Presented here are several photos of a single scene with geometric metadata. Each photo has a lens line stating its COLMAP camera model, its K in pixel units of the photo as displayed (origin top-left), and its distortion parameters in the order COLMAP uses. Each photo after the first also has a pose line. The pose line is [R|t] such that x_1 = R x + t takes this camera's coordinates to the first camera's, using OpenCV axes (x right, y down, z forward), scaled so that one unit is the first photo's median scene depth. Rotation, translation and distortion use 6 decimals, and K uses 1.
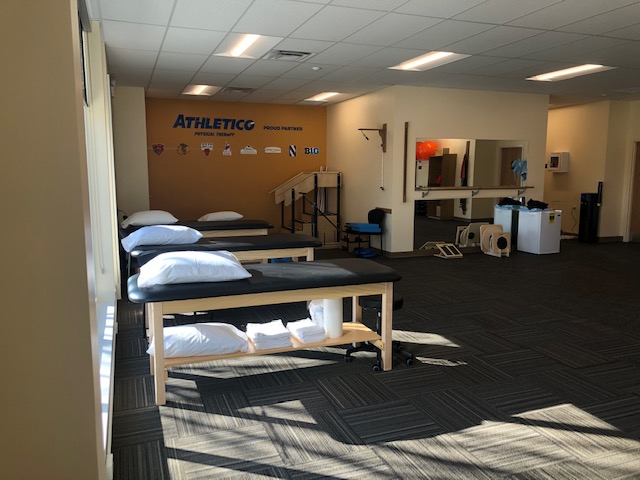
lens RADIAL K [[518.1, 0, 321.5], [0, 518.1, 239.5], [0, 0, 1]] dist [0.037991, 0.001249]
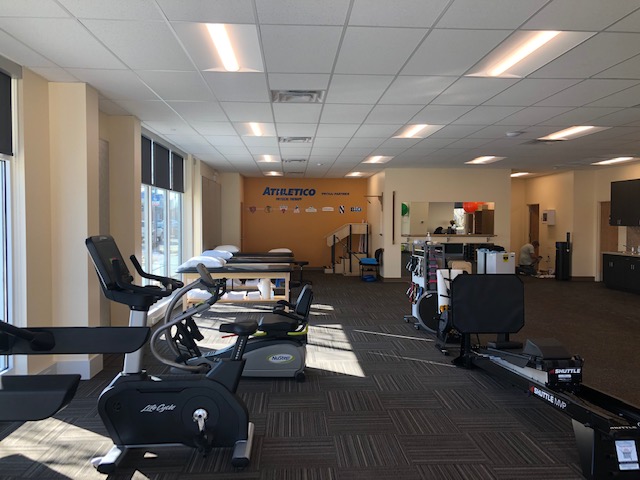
lens RADIAL K [[518.1, 0, 318.5], [0, 518.1, 238.9], [0, 0, 1]] dist [0.037991, 0.001249]
pose [[0.952419, 0.013113, -0.304509, 0.341883], [-0.042847, 0.994913, -0.091168, 0.048125], [0.301765, 0.099878, 0.948136, -0.400901]]
